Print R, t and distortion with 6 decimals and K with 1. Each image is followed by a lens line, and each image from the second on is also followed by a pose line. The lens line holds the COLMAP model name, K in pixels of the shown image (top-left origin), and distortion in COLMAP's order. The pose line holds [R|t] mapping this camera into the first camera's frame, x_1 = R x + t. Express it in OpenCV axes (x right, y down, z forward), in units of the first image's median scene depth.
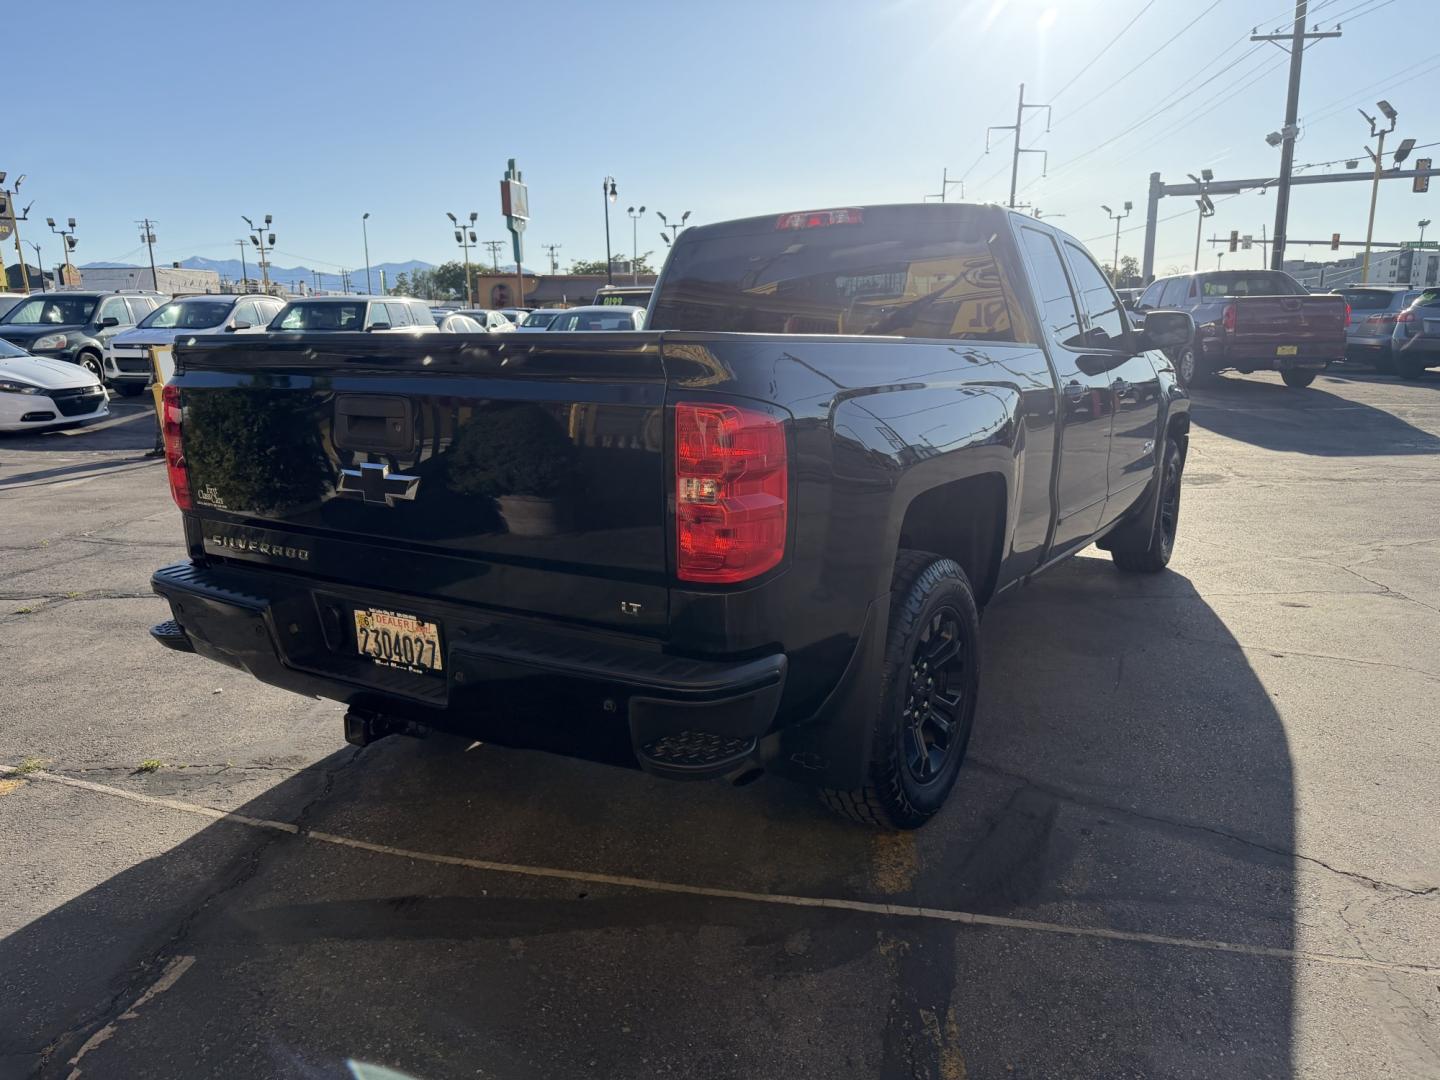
lens RADIAL K [[1013.4, 0, 726.6], [0, 1013.4, 563.2], [0, 0, 1]] dist [0.077274, -0.108268]
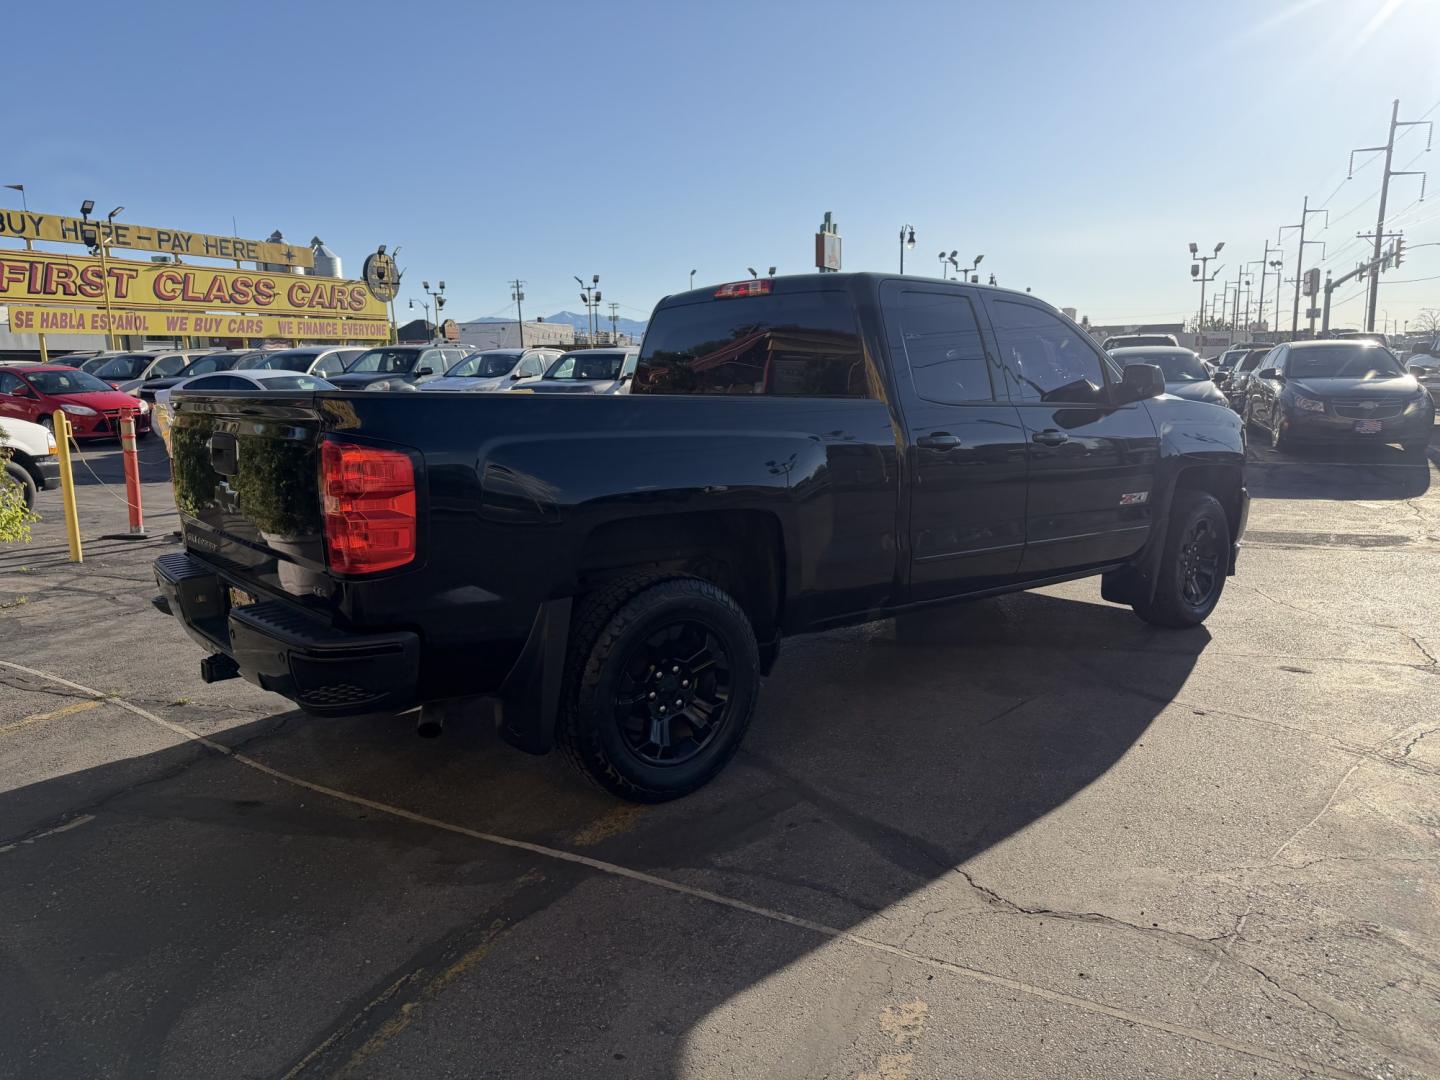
lens RADIAL K [[1013.4, 0, 726.6], [0, 1013.4, 563.2], [0, 0, 1]] dist [0.077274, -0.108268]
pose [[0.954269, 0.052669, -0.294274, 0.317125], [-0.064806, 0.997396, -0.031640, 0.006158], [0.291841, 0.049264, 0.955197, -0.061812]]
